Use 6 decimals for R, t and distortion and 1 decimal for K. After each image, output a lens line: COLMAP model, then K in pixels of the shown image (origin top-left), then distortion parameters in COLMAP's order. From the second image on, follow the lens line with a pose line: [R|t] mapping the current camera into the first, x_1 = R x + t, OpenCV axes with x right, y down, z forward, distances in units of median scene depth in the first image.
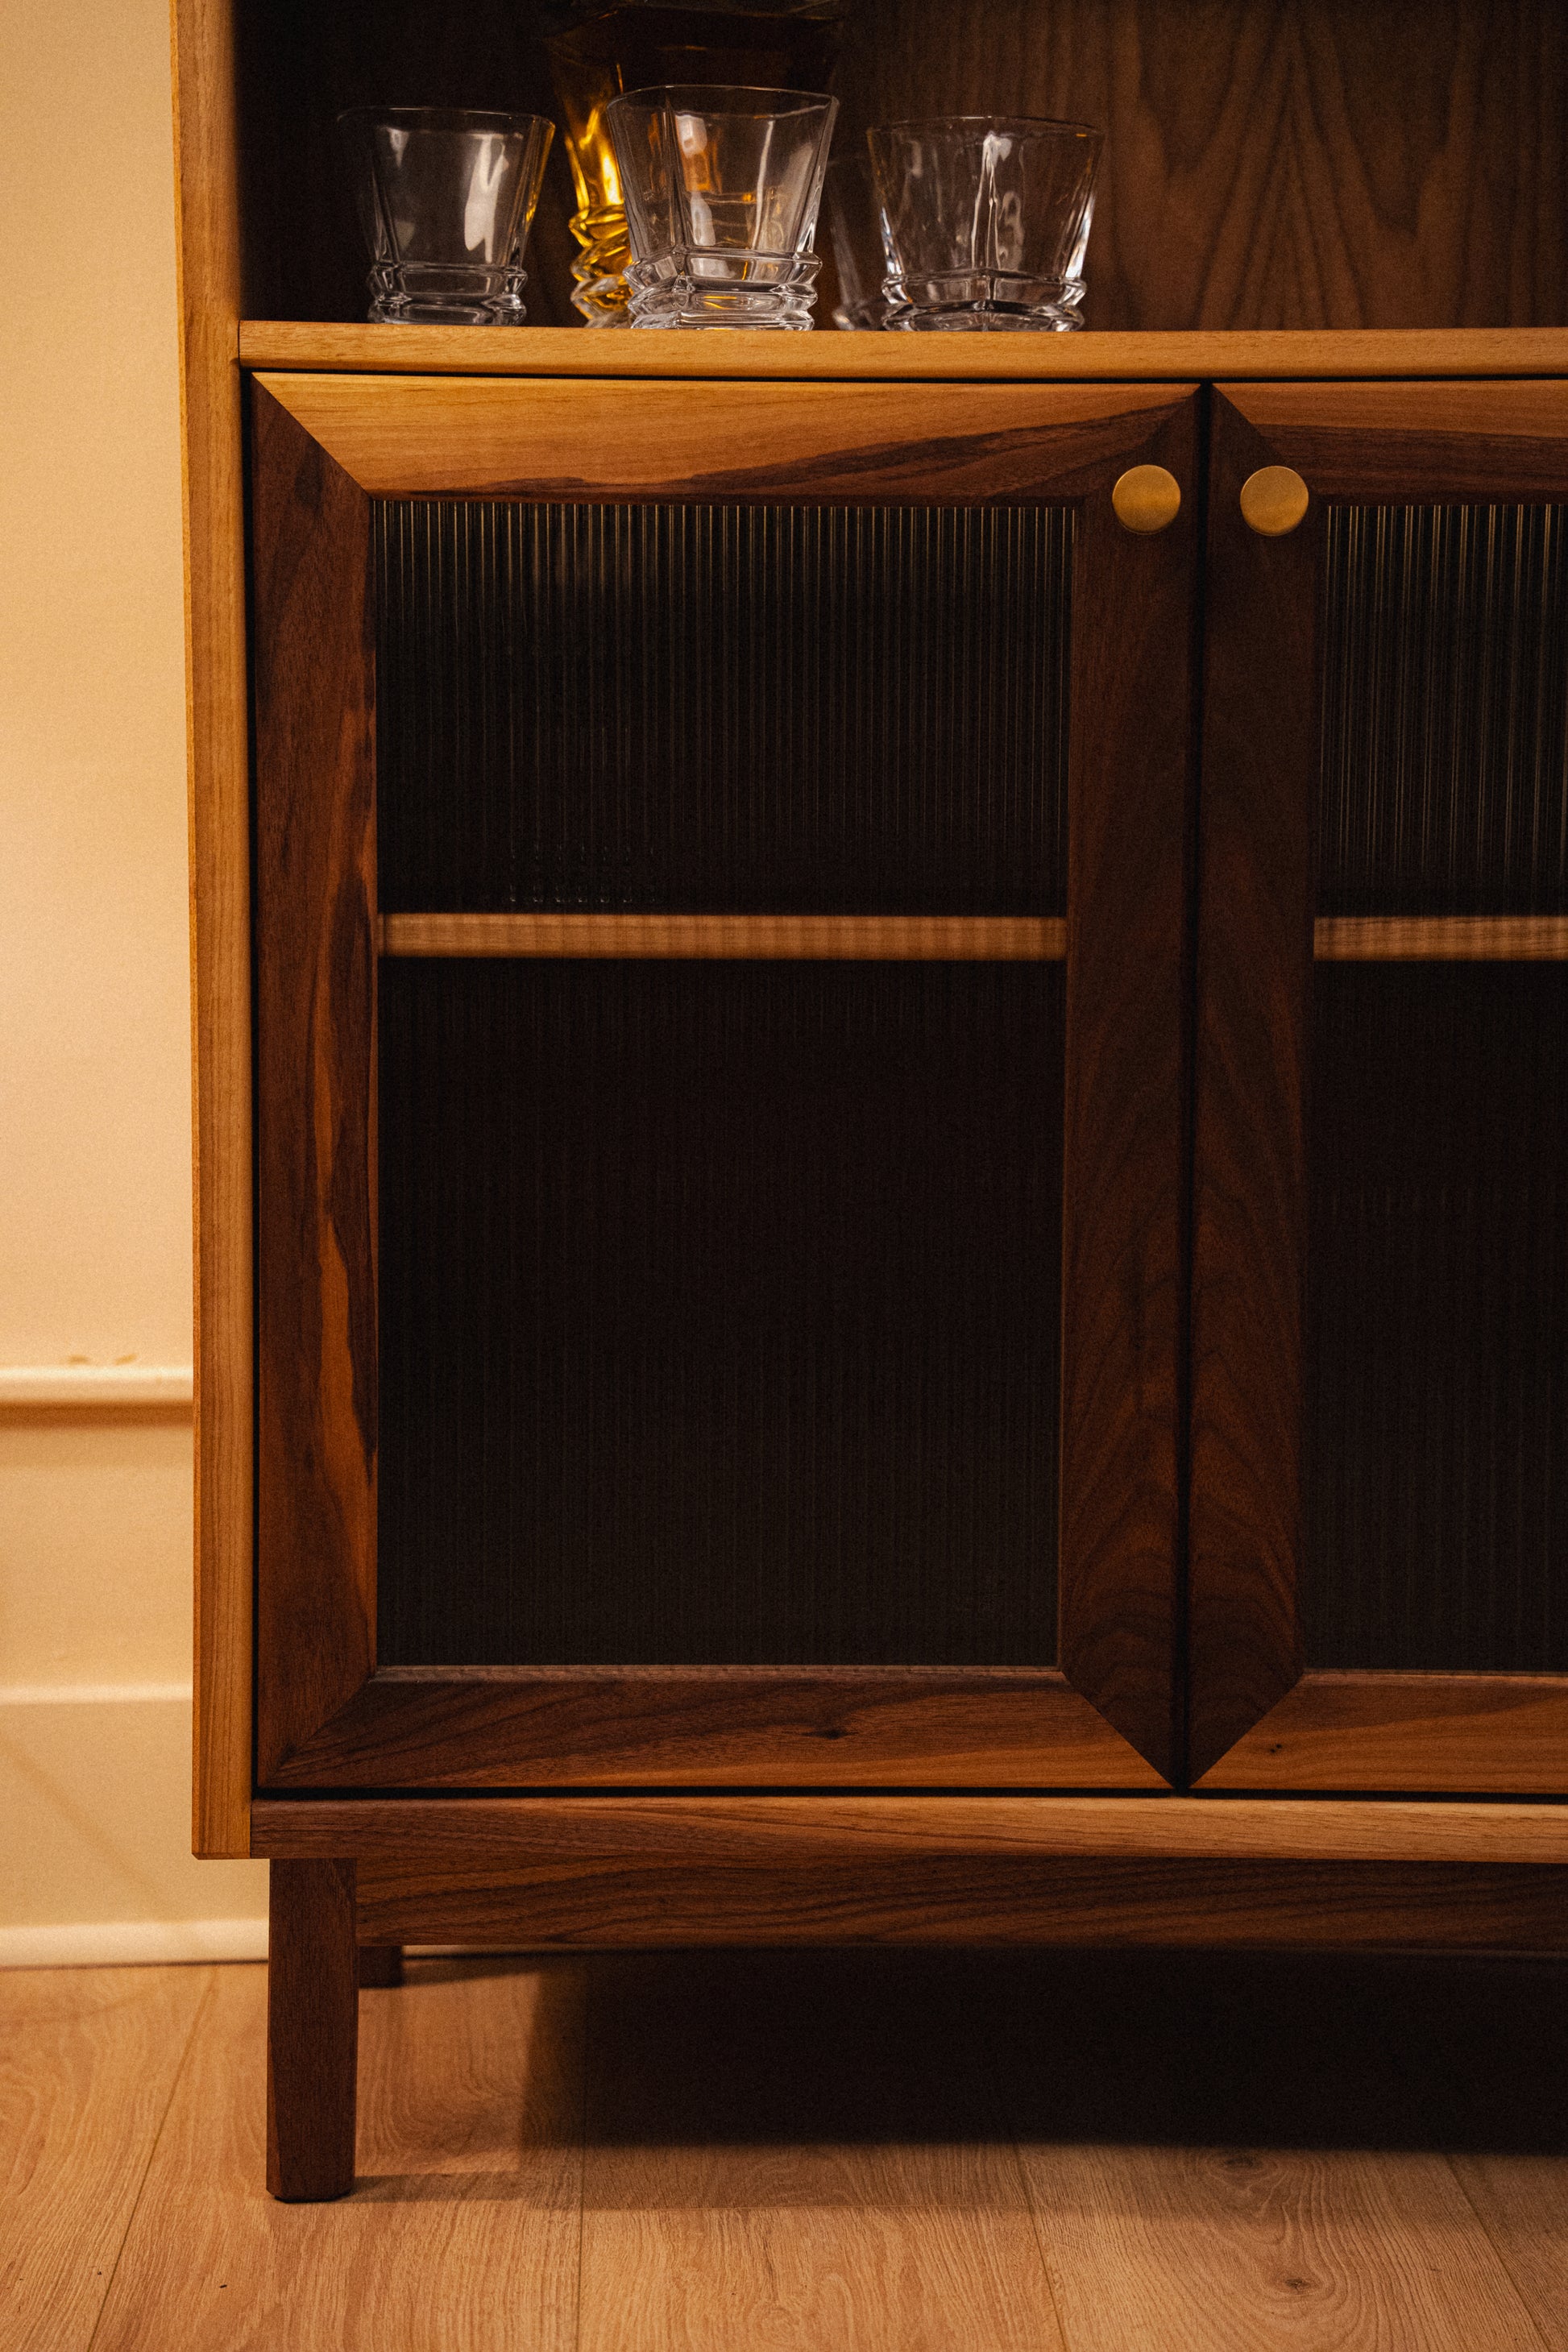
lens RADIAL K [[4513.5, 0, 825.4], [0, 4513.5, 1145.6], [0, 0, 1]] dist [0.427515, -0.297953]
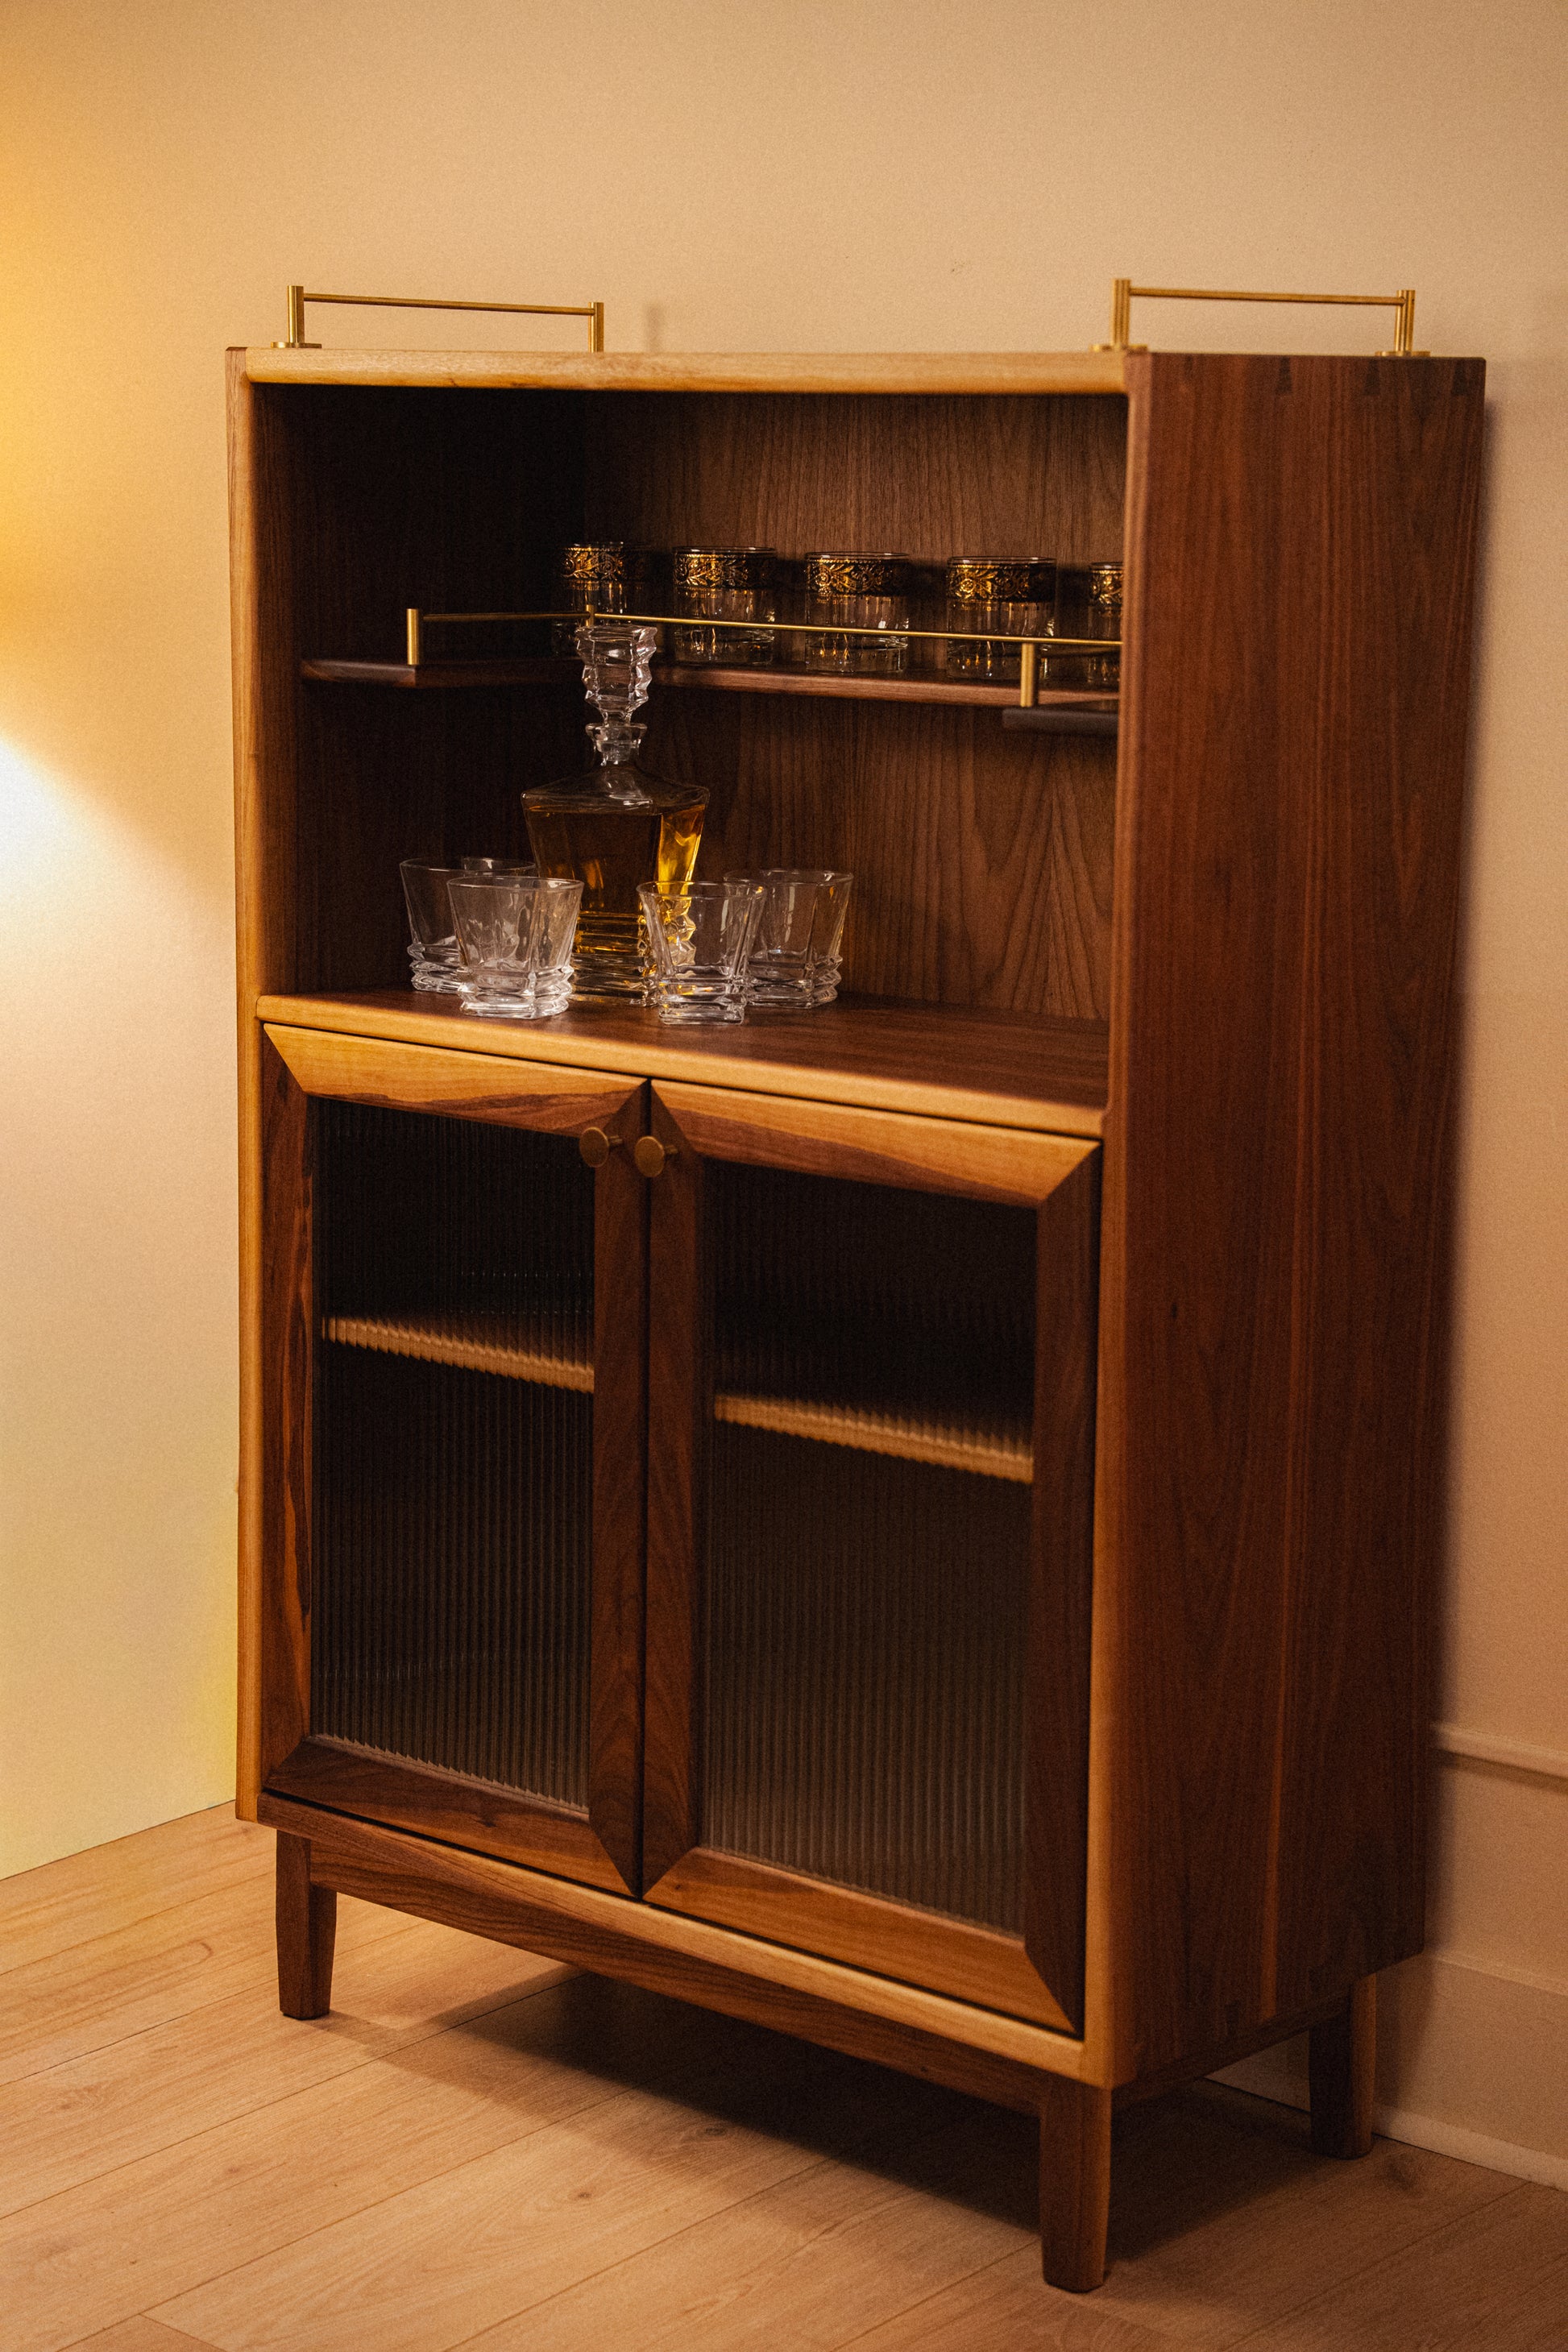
lens RADIAL K [[4407.4, 0, 784.0], [0, 4407.4, 1176.0], [0, 0, 1]] dist [0.438123, -0.099175]
pose [[0.746685, 0.114093, -0.655320, 1.185246], [-0.075051, 0.993340, 0.087428, -0.275242], [0.660930, -0.016099, 0.750275, -0.190761]]
